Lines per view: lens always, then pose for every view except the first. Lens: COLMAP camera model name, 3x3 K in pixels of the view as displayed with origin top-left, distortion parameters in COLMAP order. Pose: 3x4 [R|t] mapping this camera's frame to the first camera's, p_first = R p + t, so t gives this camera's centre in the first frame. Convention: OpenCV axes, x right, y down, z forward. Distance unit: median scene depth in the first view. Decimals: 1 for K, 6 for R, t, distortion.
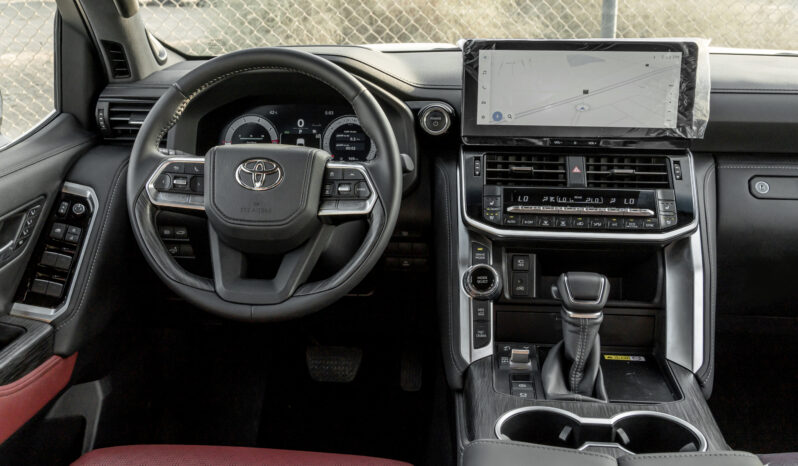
lens RADIAL K [[827.0, 0, 398.0], [0, 827.0, 231.6], [0, 0, 1]] dist [-0.003453, 0.000000]
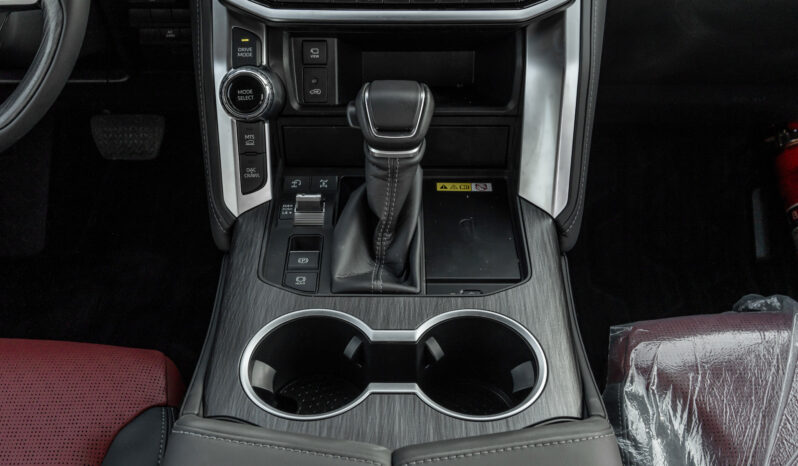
lens RADIAL K [[827.0, 0, 396.0], [0, 827.0, 231.3], [0, 0, 1]] dist [-0.003453, 0.000000]
pose [[0.995839, -0.056905, 0.071184, 0.162609], [0.022747, 0.911575, 0.410505, -0.105306], [-0.088249, -0.407177, 0.909076, 0.342901]]
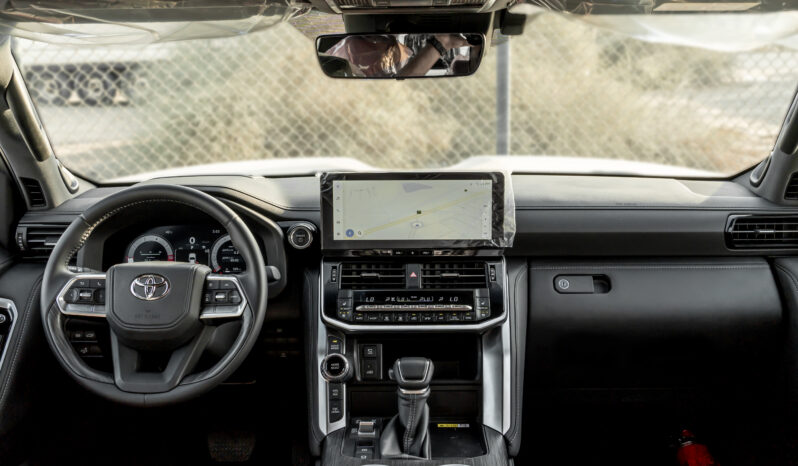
lens RADIAL K [[827.0, 0, 397.9], [0, 827.0, 259.4], [0, 0, 1]] dist [-0.003453, 0.000000]
pose [[0.996744, -0.026442, 0.076171, 0.102533], [0.032079, 0.996760, -0.073758, -0.006909], [-0.073973, 0.075962, 0.994363, -0.247200]]
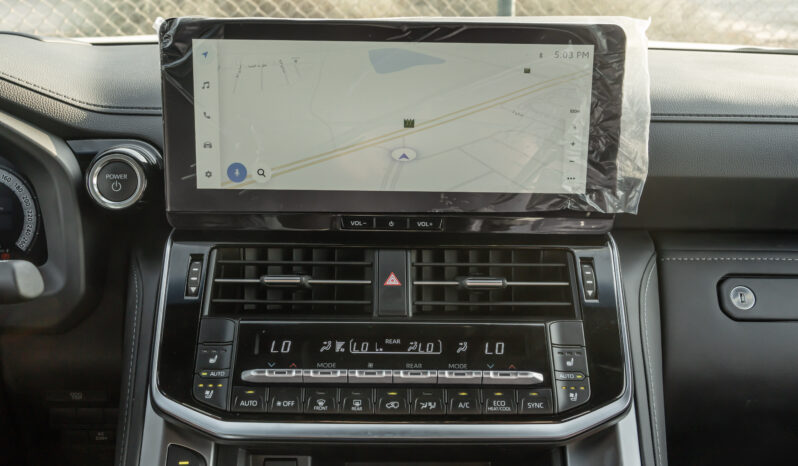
lens RADIAL K [[827.0, 0, 394.2], [0, 827.0, 230.5], [0, 0, 1]] dist [-0.003453, 0.000000]
pose [[0.995078, -0.018011, 0.097440, 0.175480], [0.017296, 0.999817, 0.008182, -0.113258], [-0.097569, -0.006456, 0.995208, 0.523031]]
